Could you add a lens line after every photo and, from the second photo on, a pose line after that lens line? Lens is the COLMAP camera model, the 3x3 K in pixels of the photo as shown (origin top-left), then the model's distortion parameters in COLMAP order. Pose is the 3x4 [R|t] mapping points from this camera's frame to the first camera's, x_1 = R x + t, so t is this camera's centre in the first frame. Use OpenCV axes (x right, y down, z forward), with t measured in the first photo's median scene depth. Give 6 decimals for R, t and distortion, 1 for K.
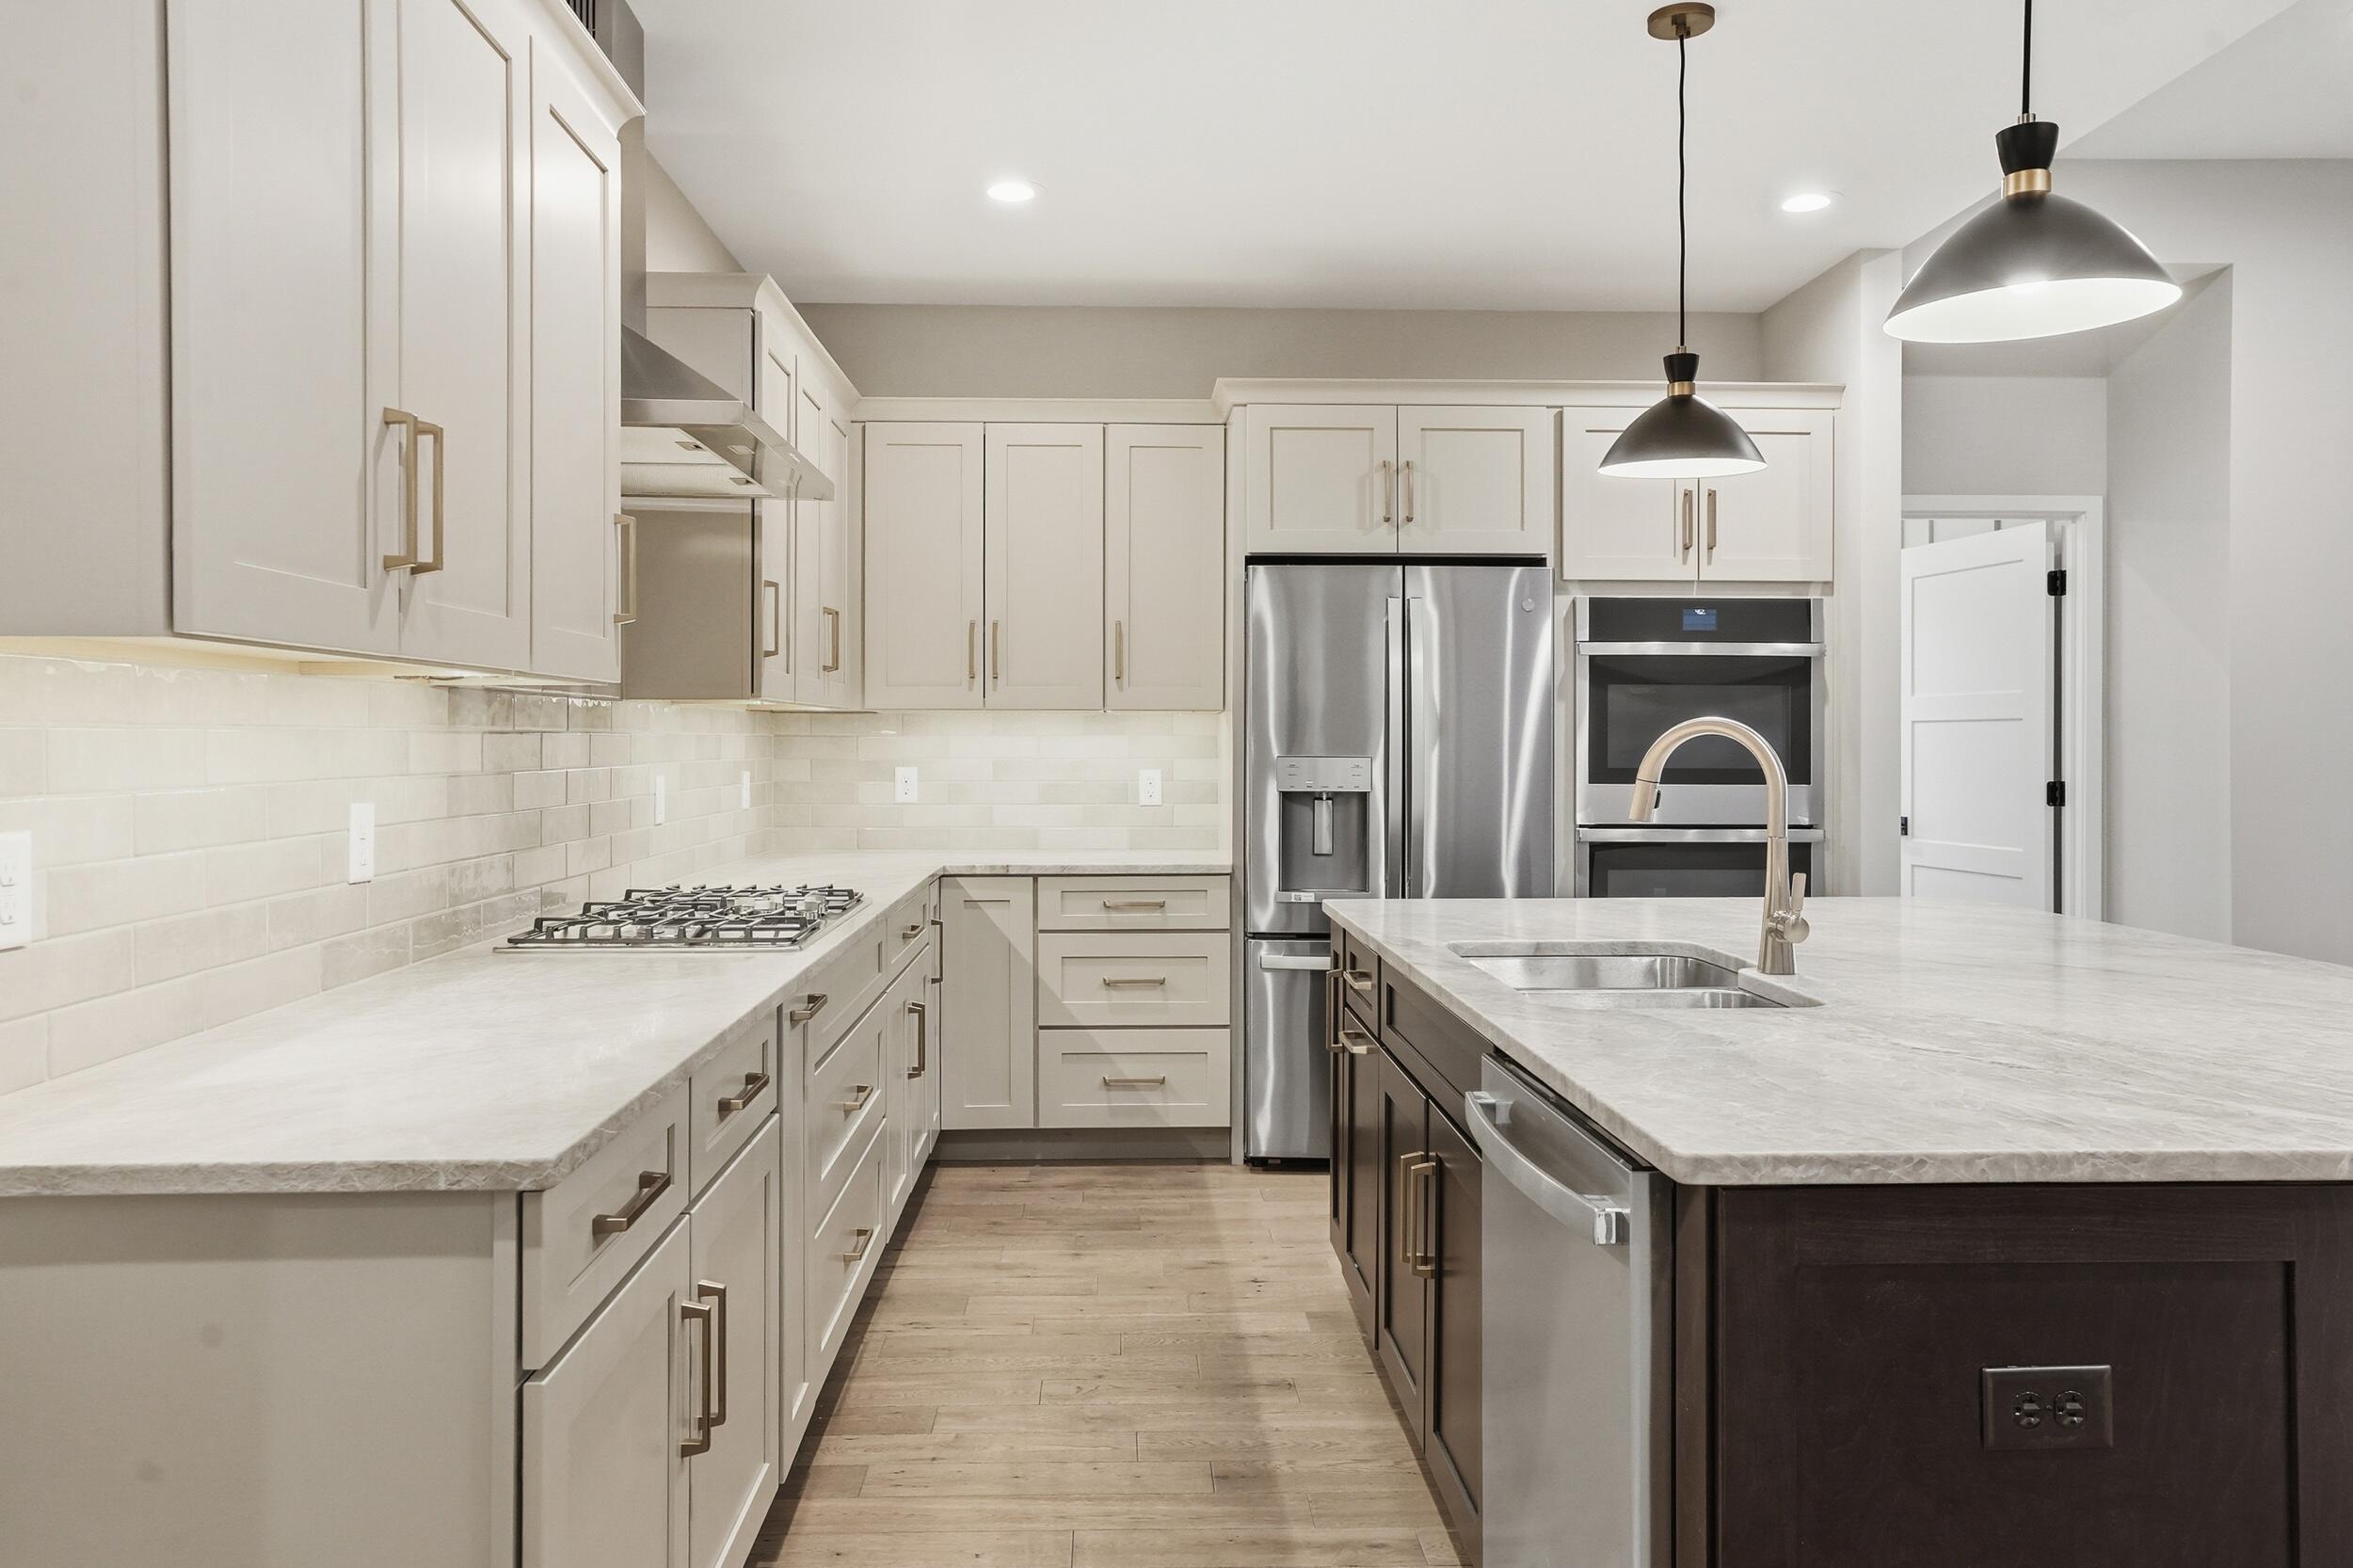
lens RADIAL K [[1659.2, 0, 1172.1], [0, 1659.2, 770.5], [0, 0, 1]] dist [0.004863, 0.002721]
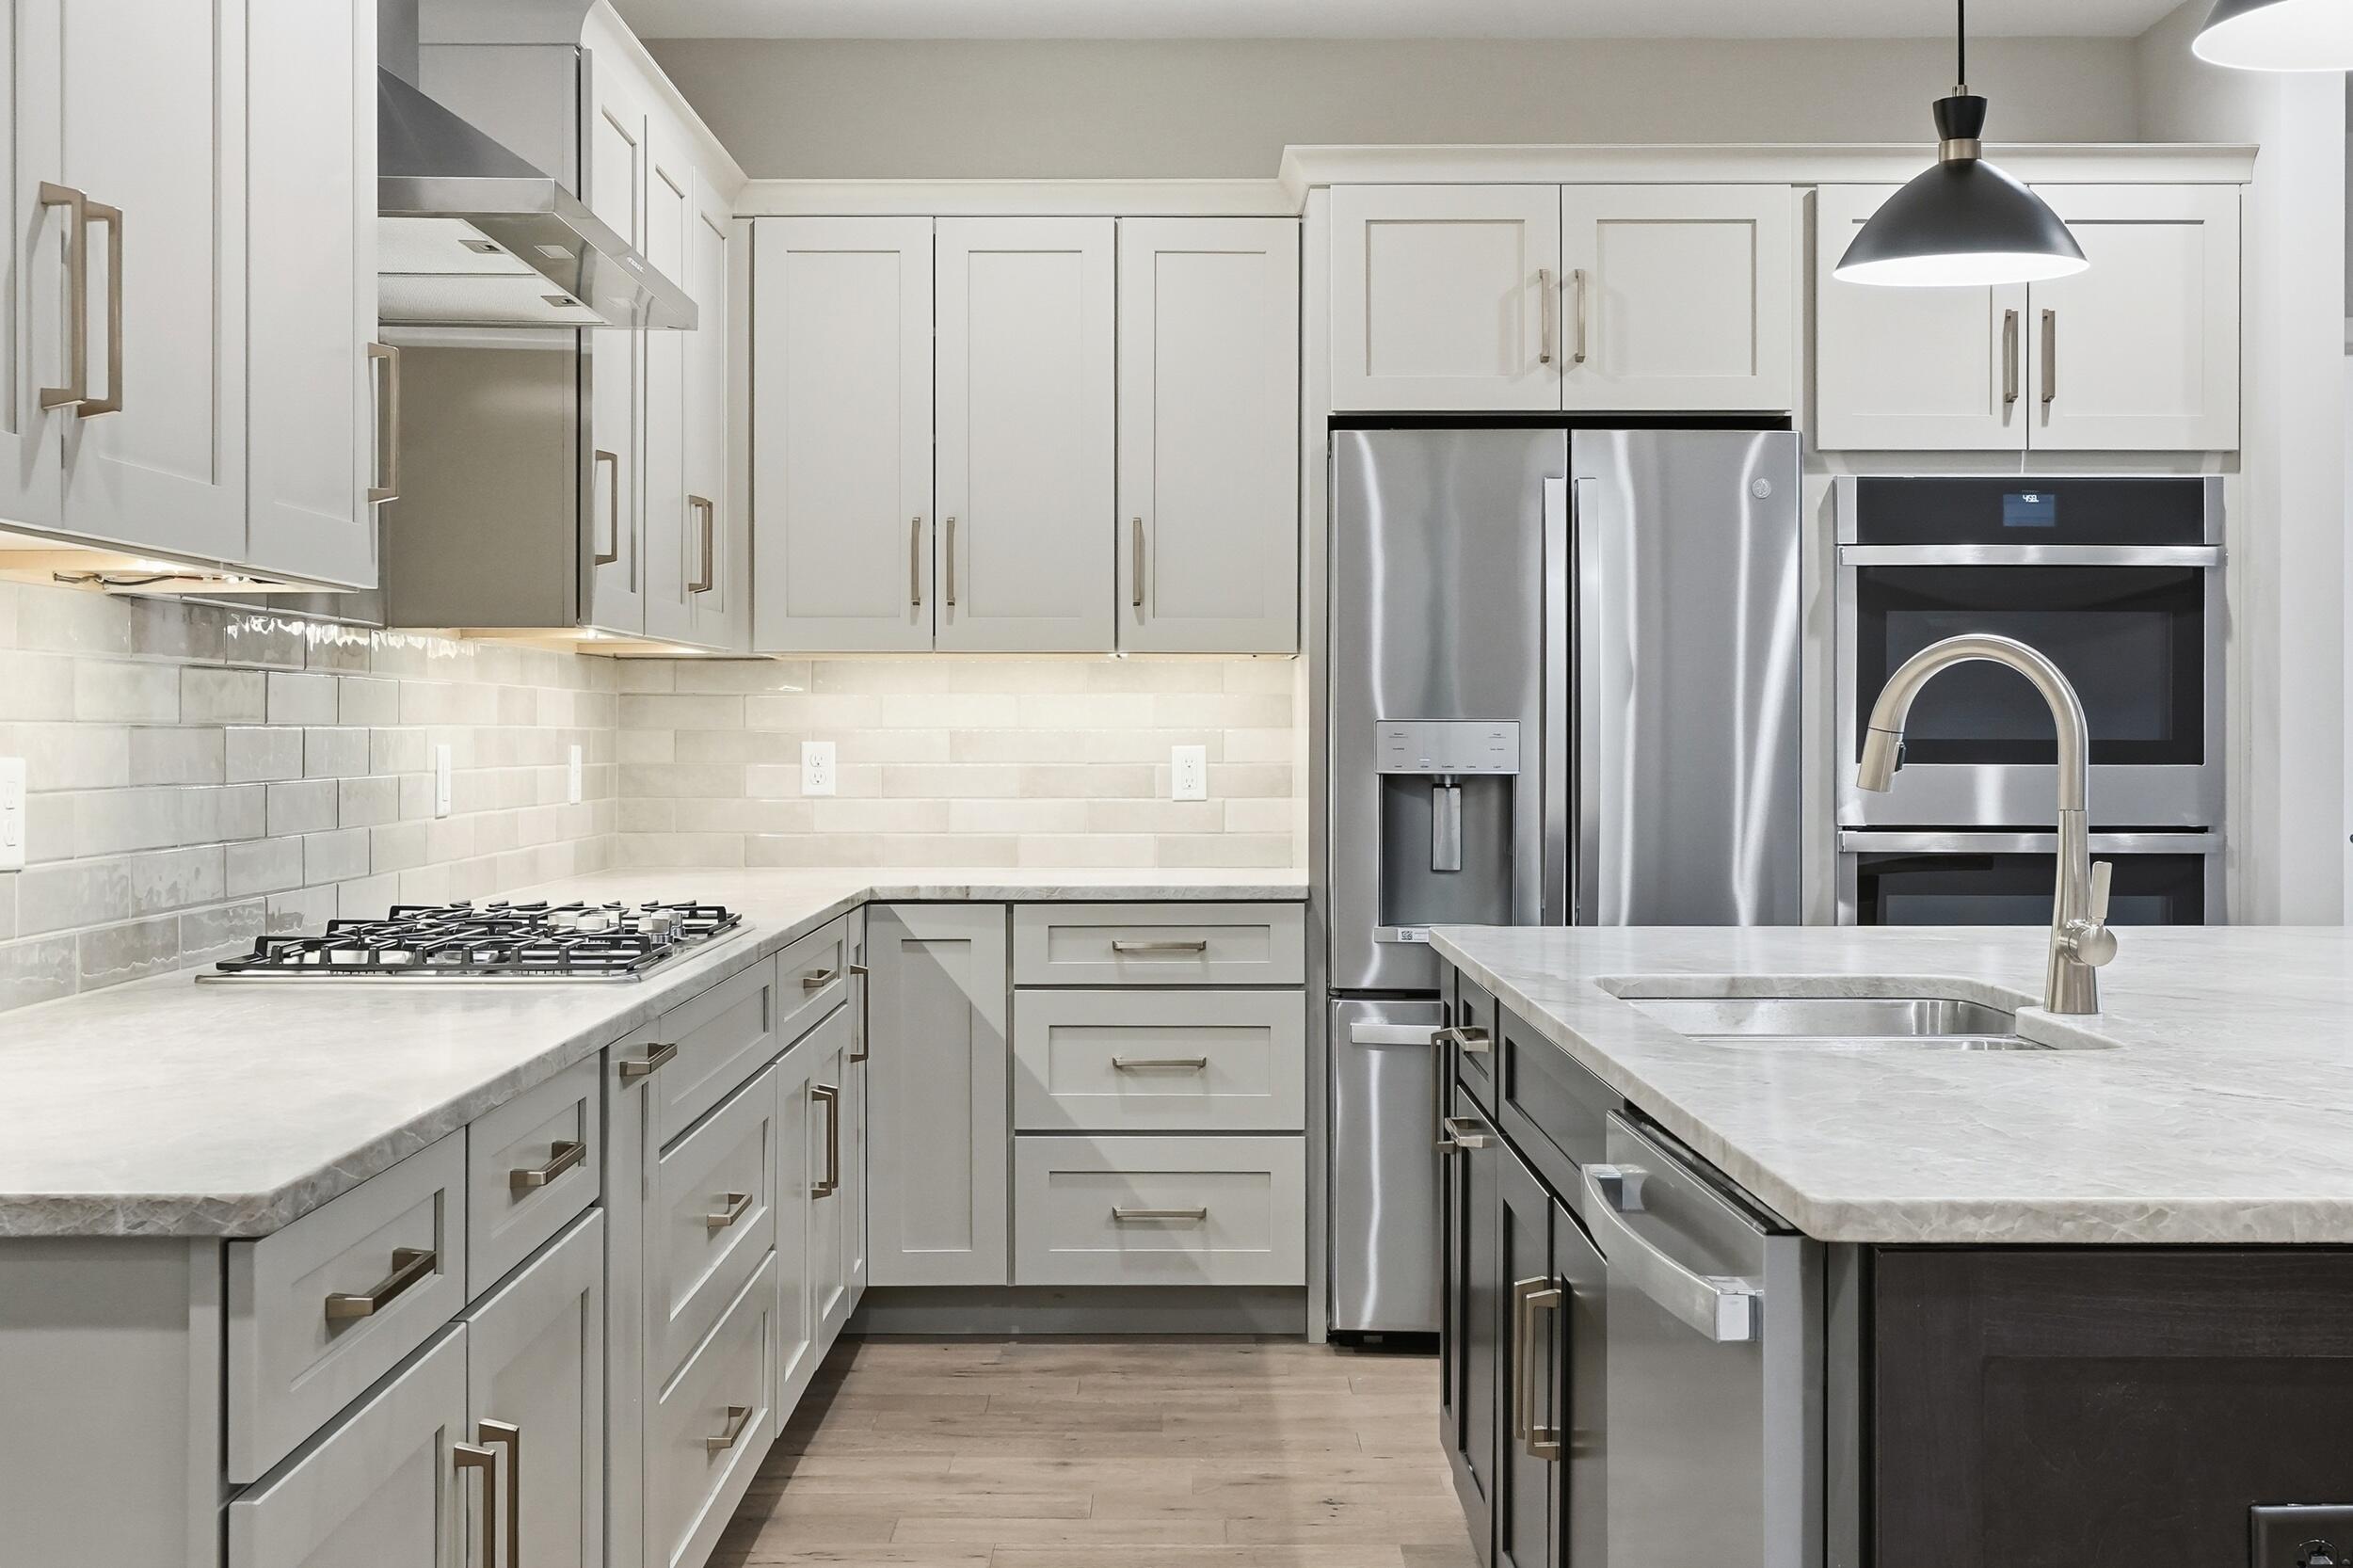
lens RADIAL K [[2638.7, 0, 1169.9], [0, 2638.7, 782.8], [0, 0, 1]] dist [0.014722, 0.000000]
pose [[0.999289, -0.000002, -0.037708, 0.026579], [0.000024, 1.000000, 0.000598, 0.019276], [0.037708, -0.000598, 0.999289, -0.058801]]
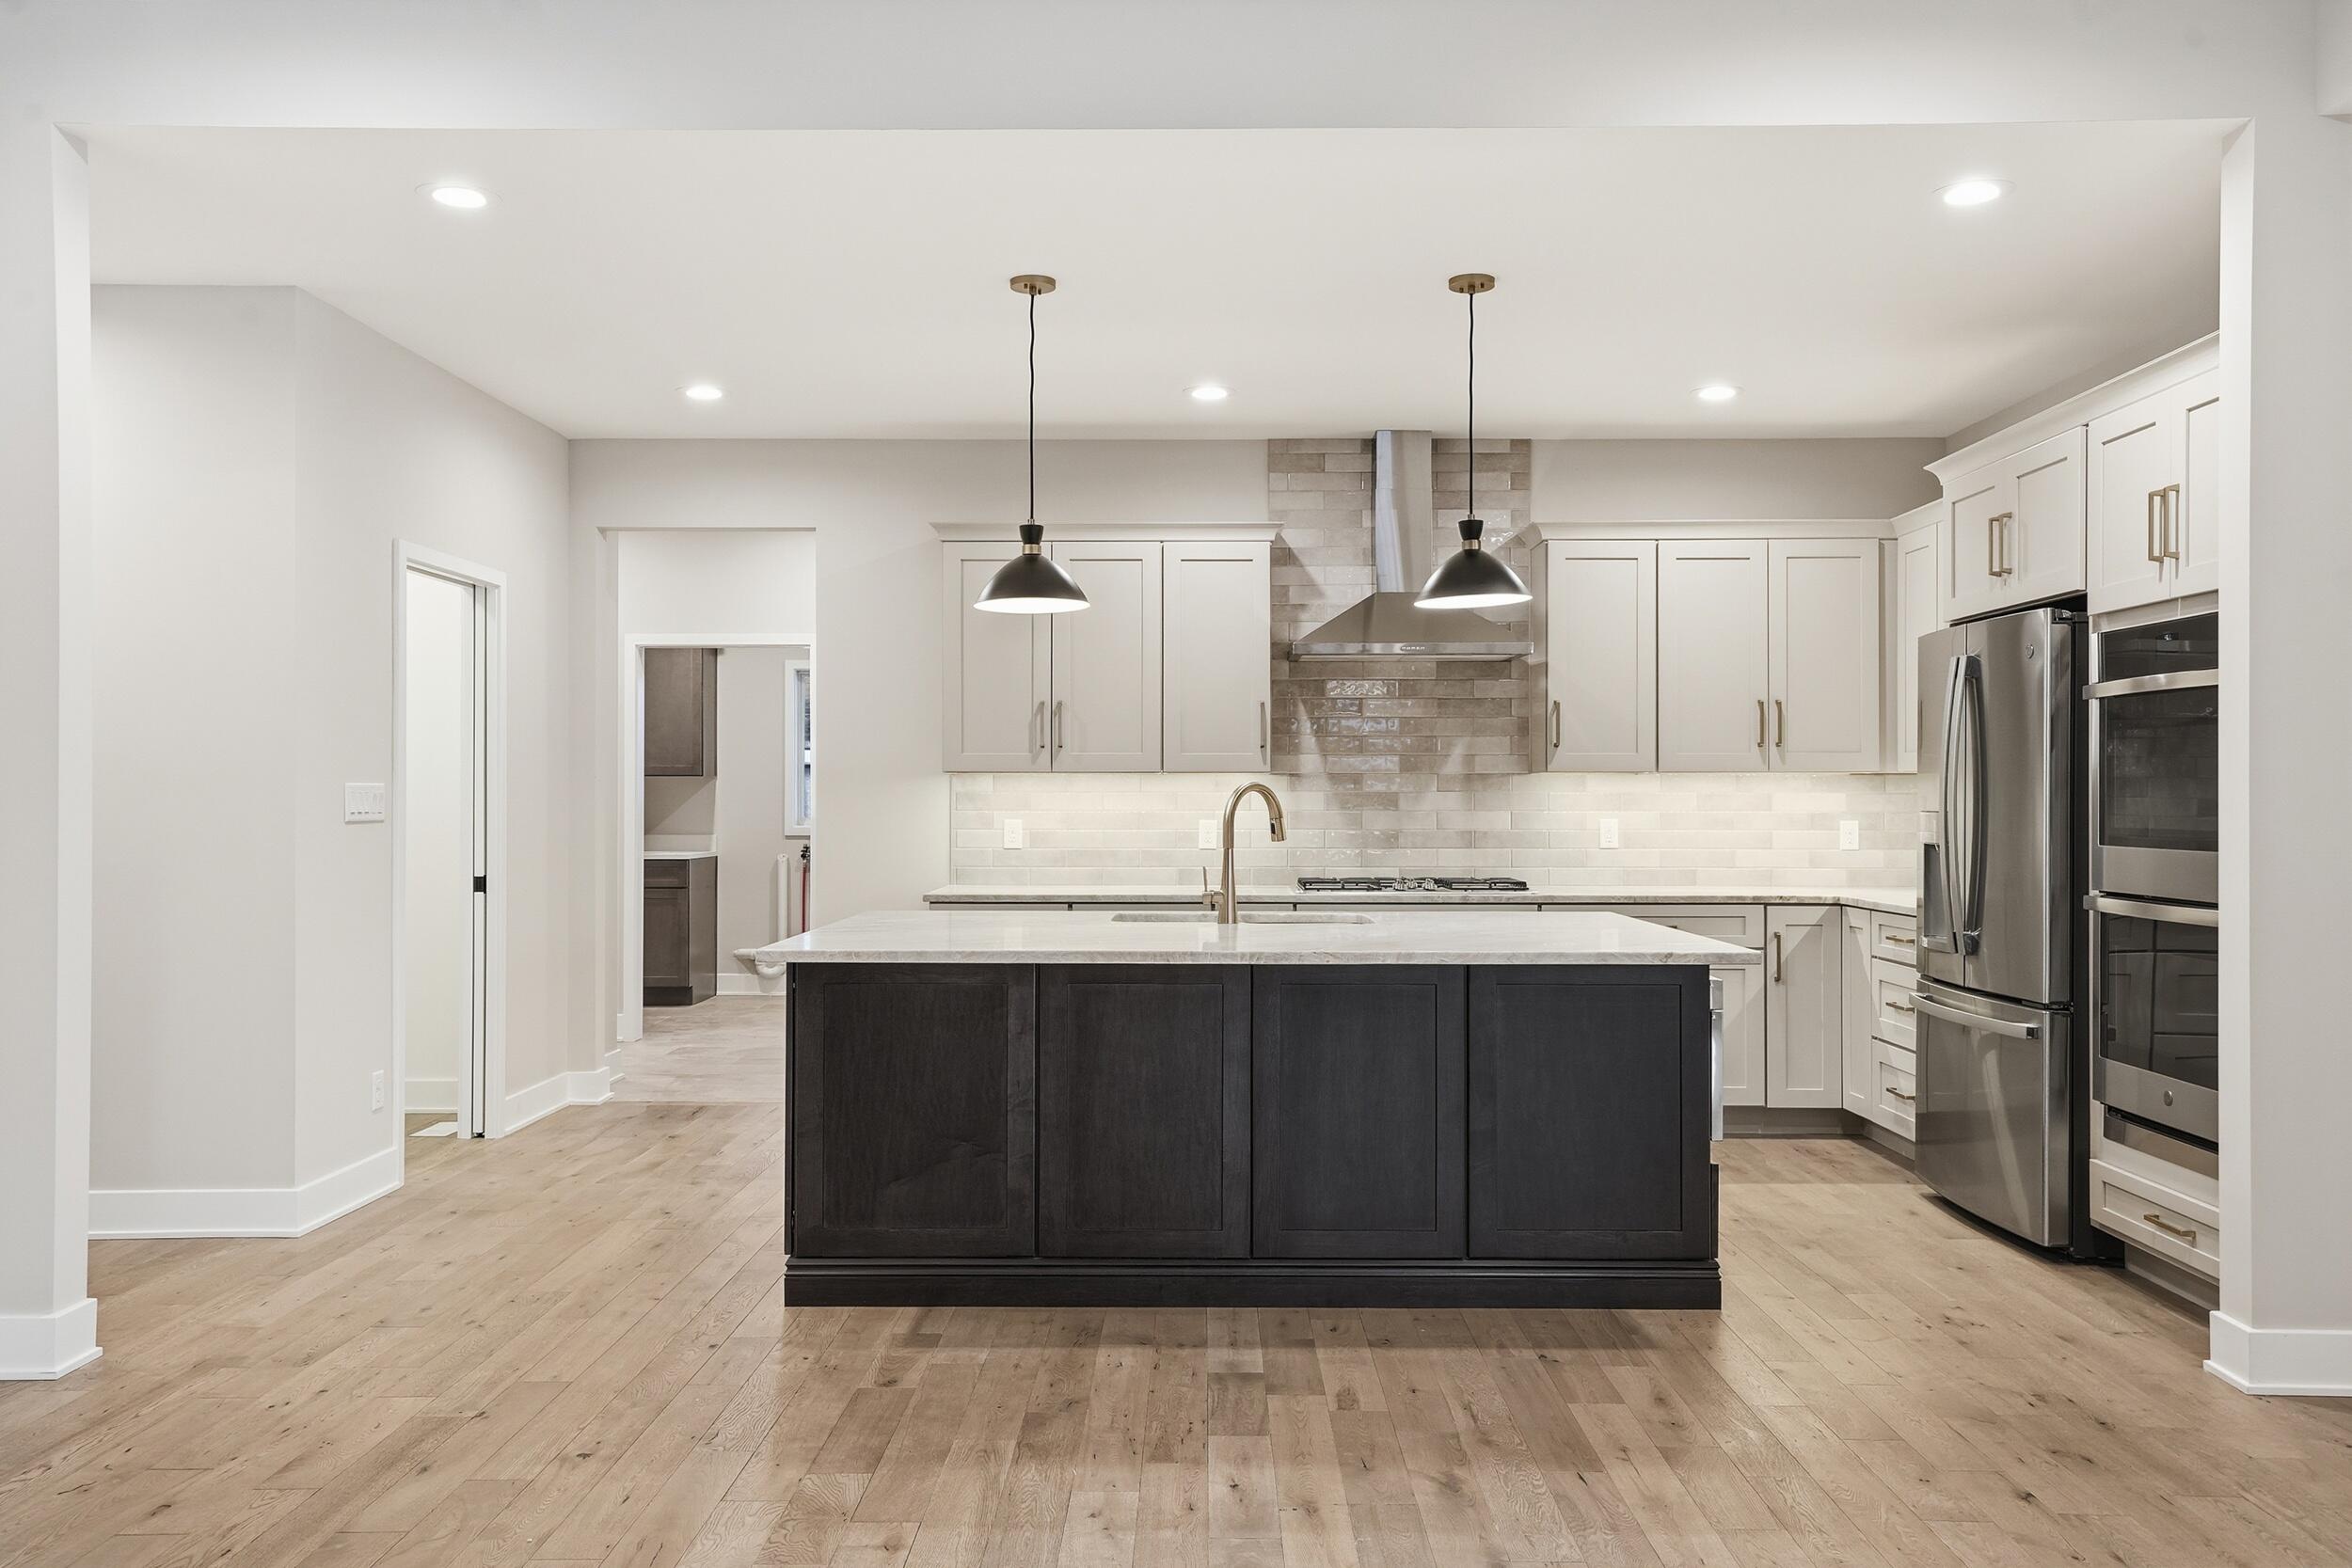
lens RADIAL K [[1814.4, 0, 1189.2], [0, 1814.4, 777.2], [0, 0, 1]] dist [0.062181, 0.011292]
pose [[-0.033337, -0.012884, -0.999361, 1.584185], [-0.017704, 0.999768, -0.012298, -0.009491], [0.999287, 0.017283, -0.033558, 0.703826]]
